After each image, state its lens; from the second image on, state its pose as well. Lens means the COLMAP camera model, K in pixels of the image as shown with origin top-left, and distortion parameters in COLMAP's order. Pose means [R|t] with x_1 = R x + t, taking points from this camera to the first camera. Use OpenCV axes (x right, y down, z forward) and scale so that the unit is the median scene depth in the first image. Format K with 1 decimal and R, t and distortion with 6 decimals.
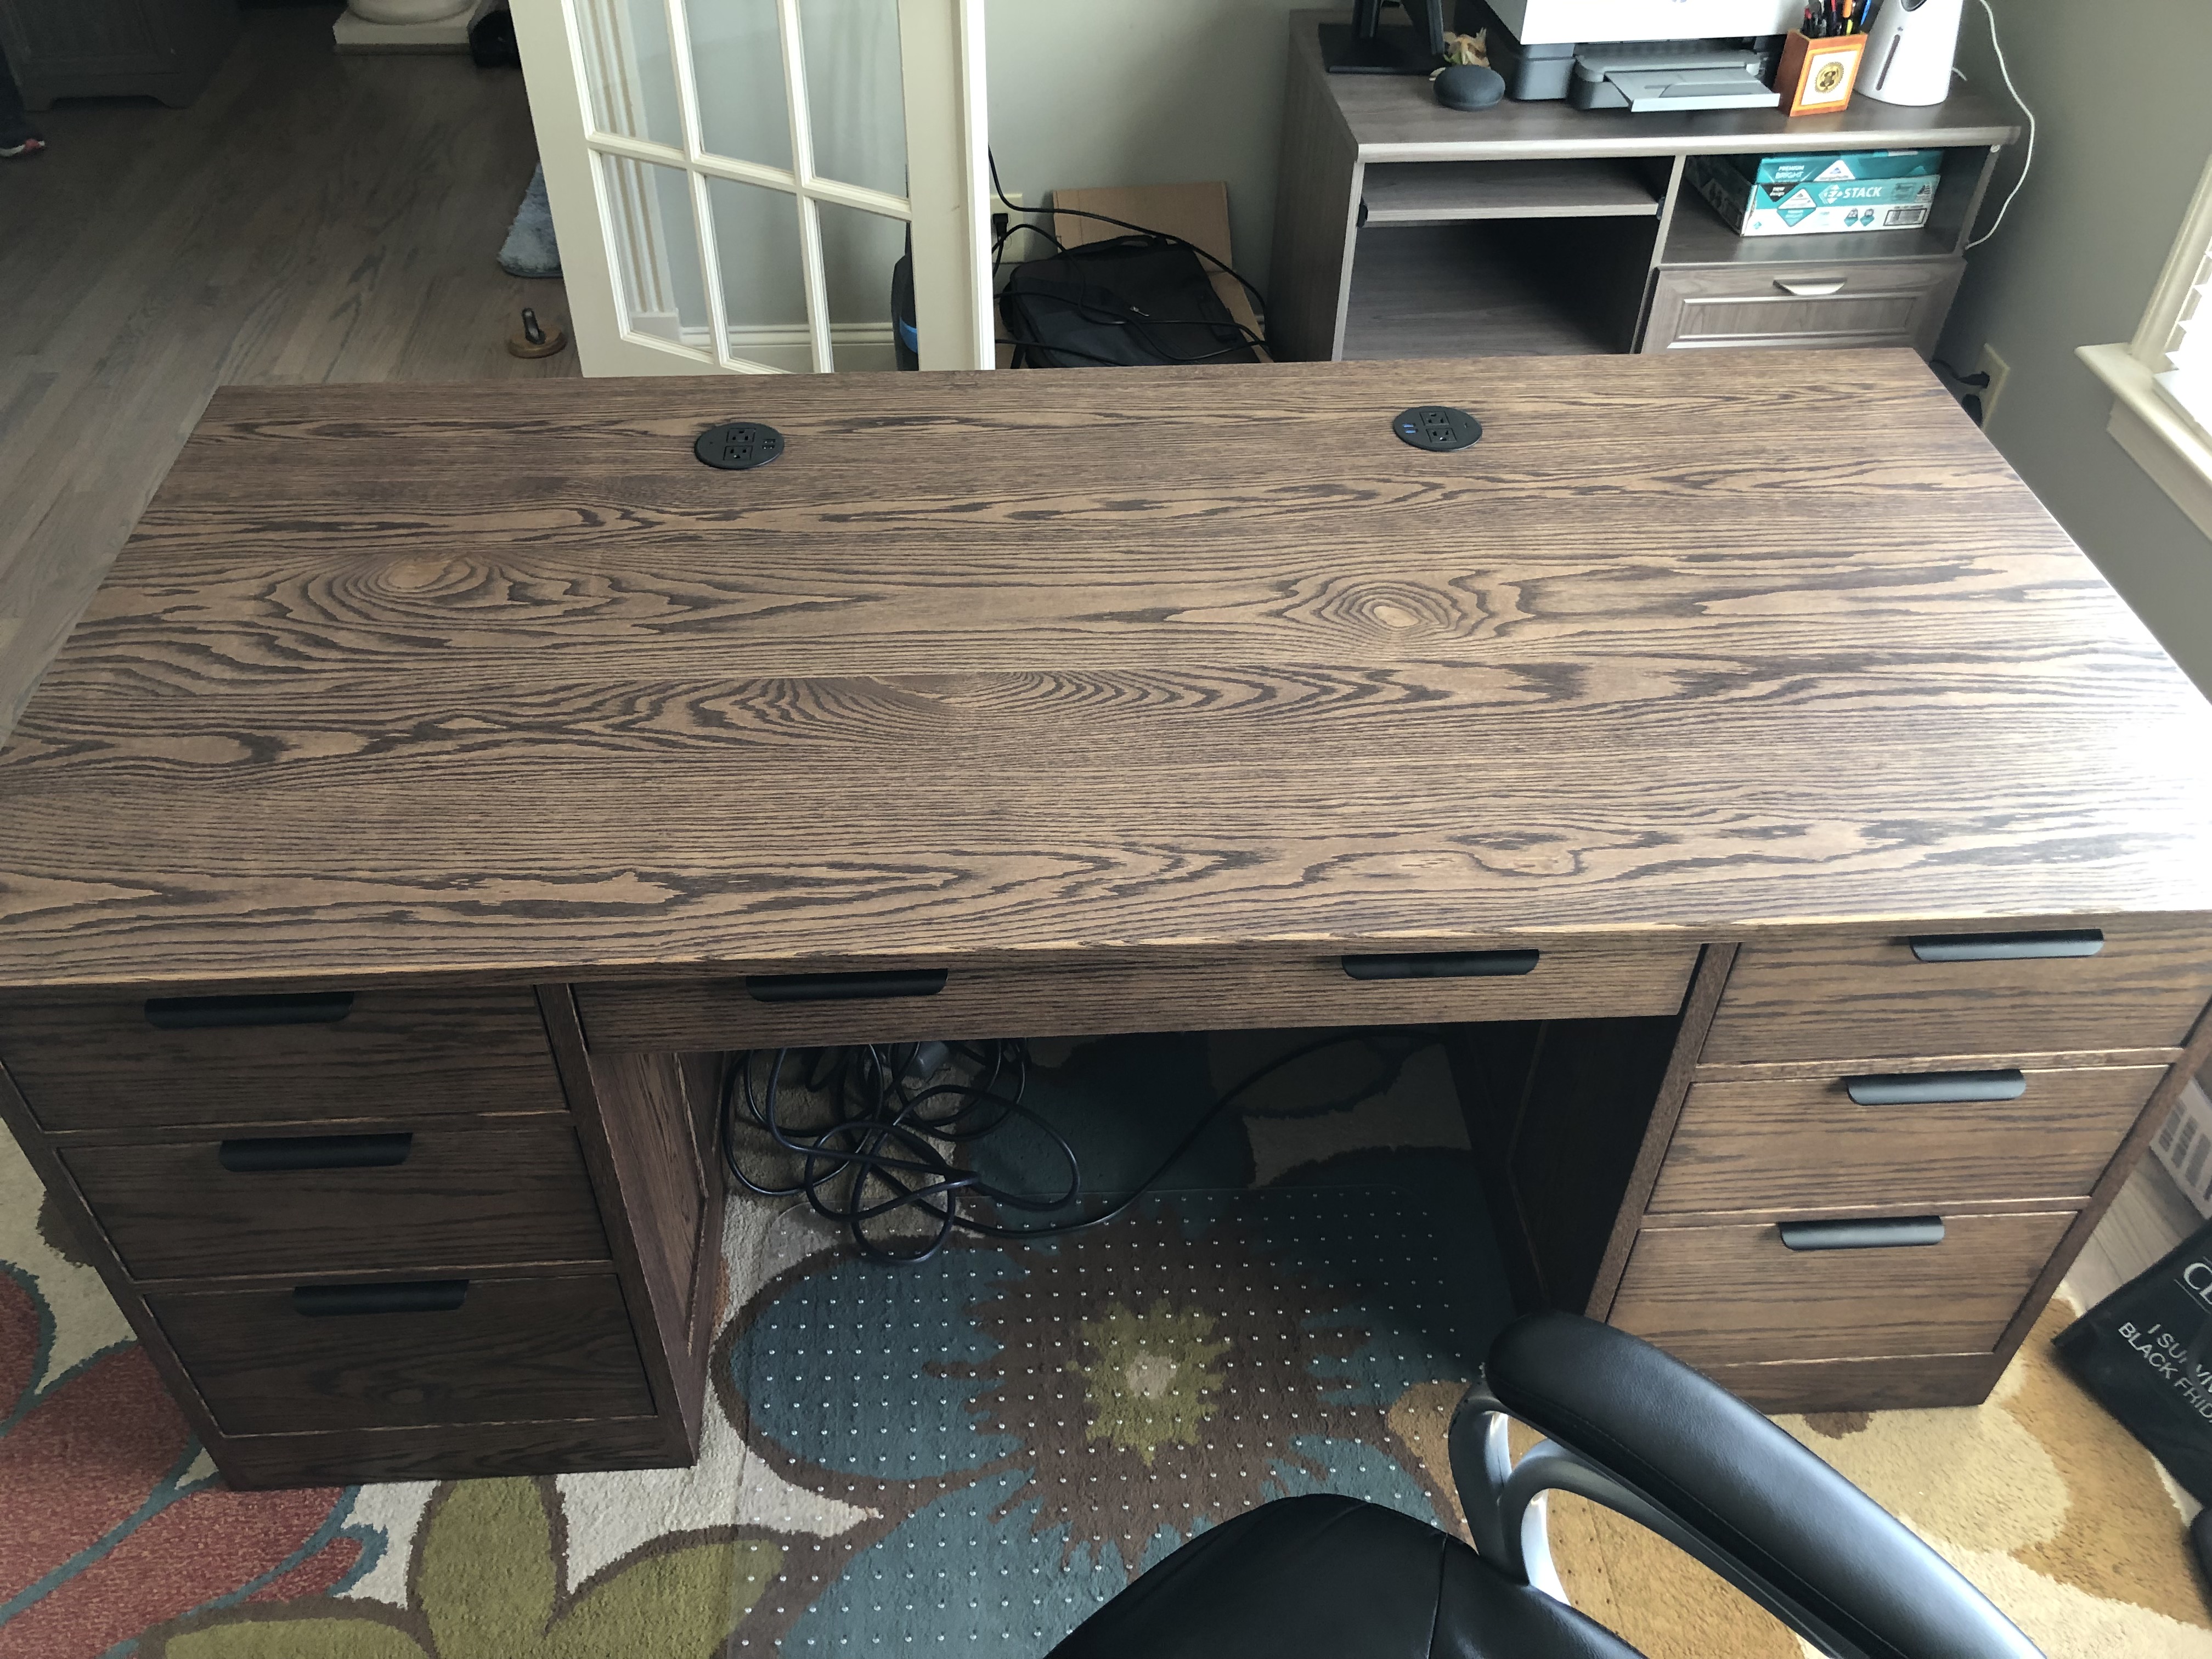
lens RADIAL K [[1805.5, 0, 1085.2], [0, 1805.5, 819.2], [0, 0, 1]] dist [0.004739, 0.003989]
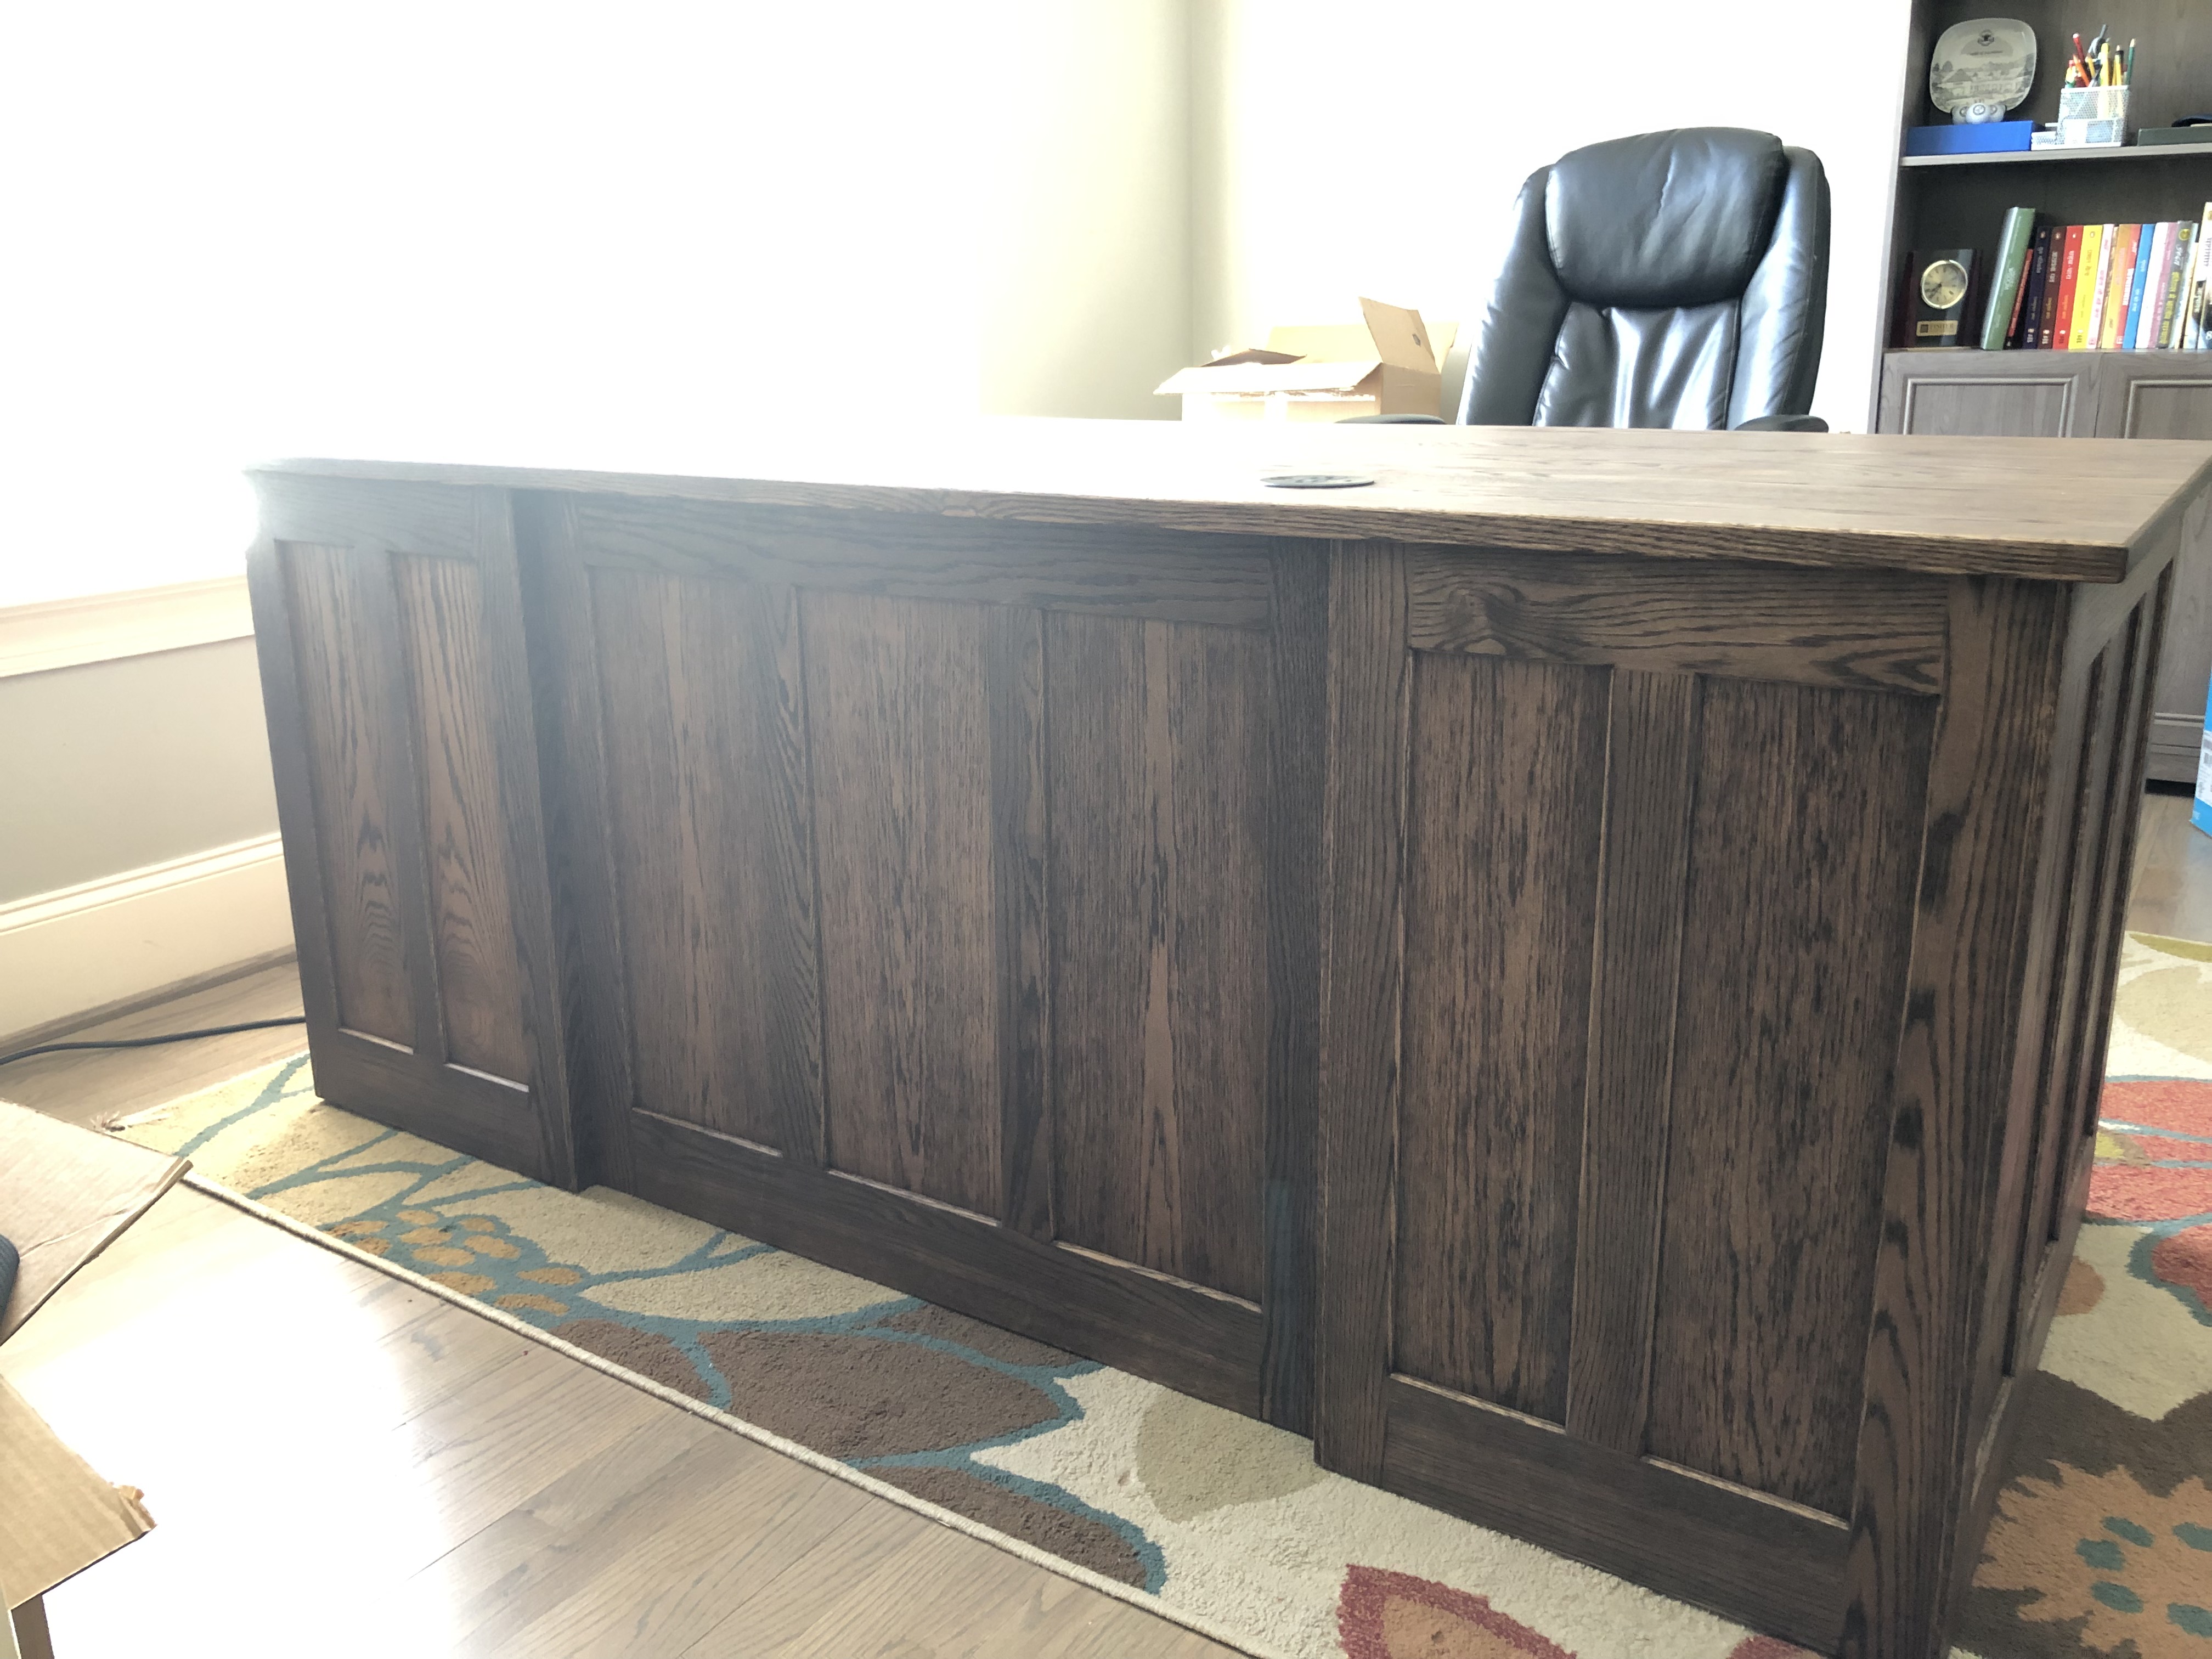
lens RADIAL K [[1805.5, 0, 1095.9], [0, 1805.5, 831.8], [0, 0, 1]] dist [0.004739, 0.003989]
pose [[-0.796073, -0.156924, 0.584502, -0.610687], [0.417498, 0.556796, 0.718104, -0.739794], [-0.438137, 0.815692, -0.377734, 1.511975]]
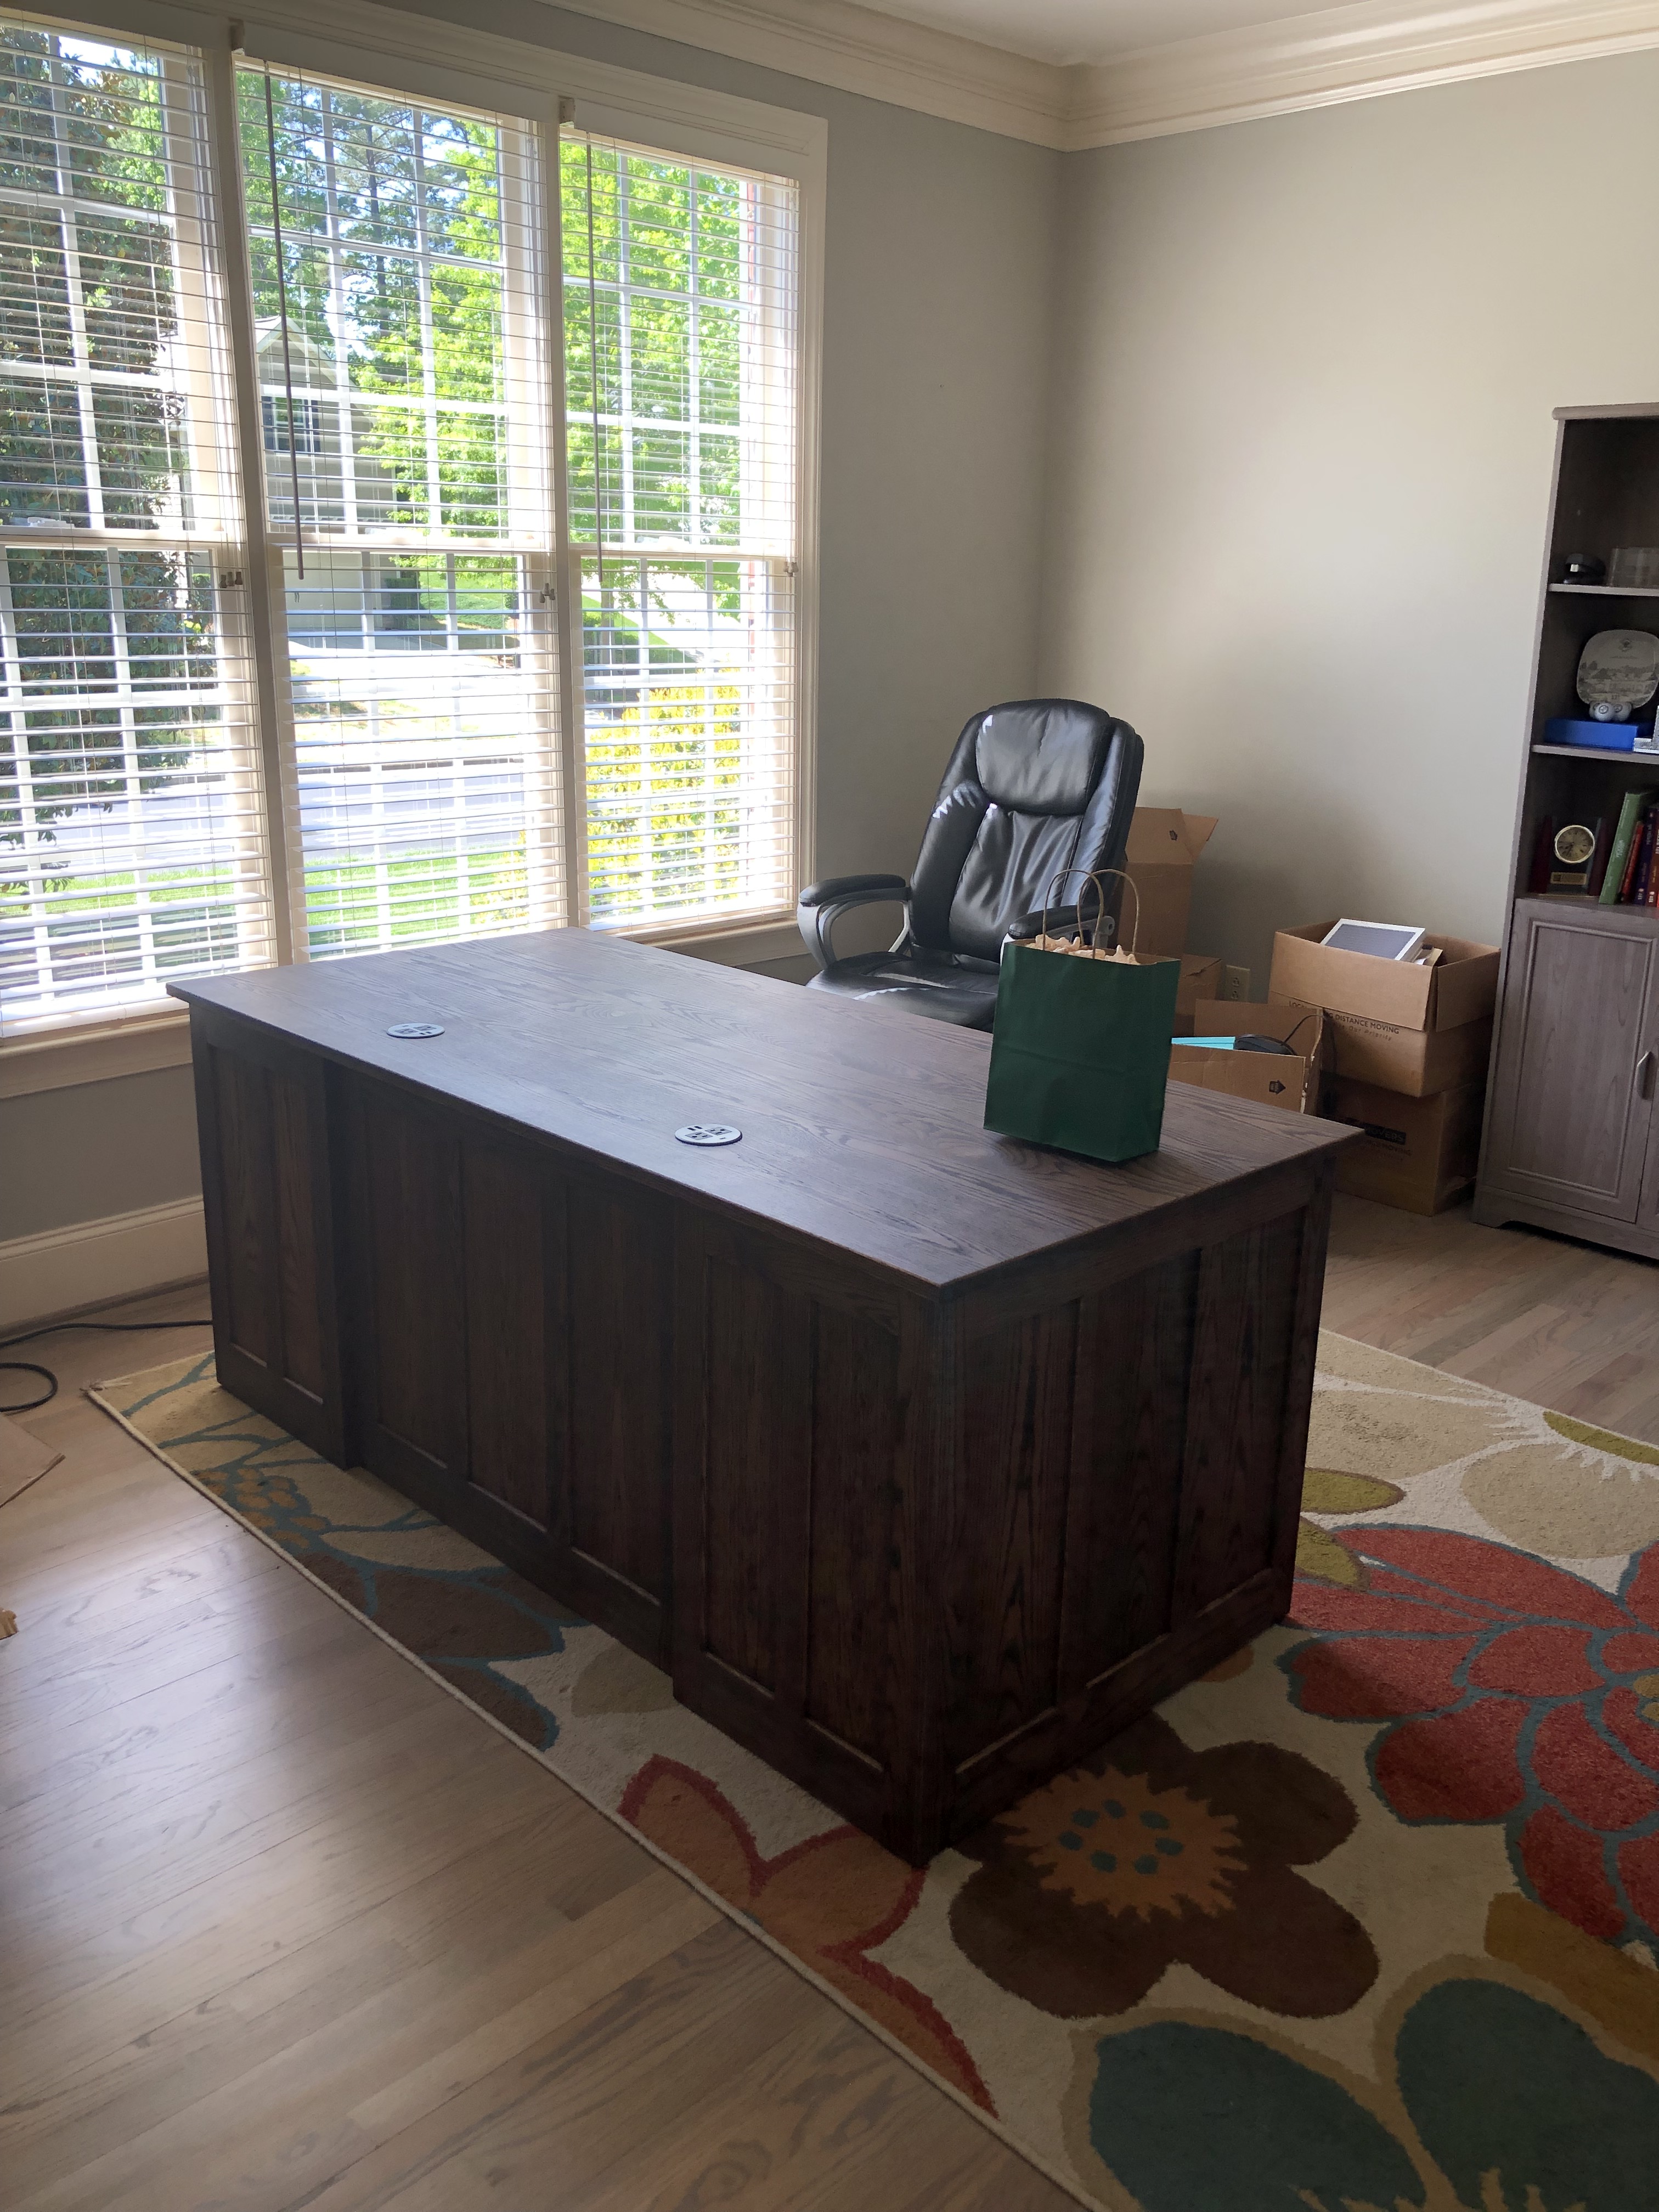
lens RADIAL K [[1805.5, 0, 847.2], [0, 1805.5, 1103.6], [0, 0, 1]] dist [0.004739, 0.003989]
pose [[-0.659110, -0.231716, 0.715459, -1.248423], [0.487985, 0.592102, 0.641316, -1.059789], [-0.572228, 0.771831, -0.277186, 1.345711]]
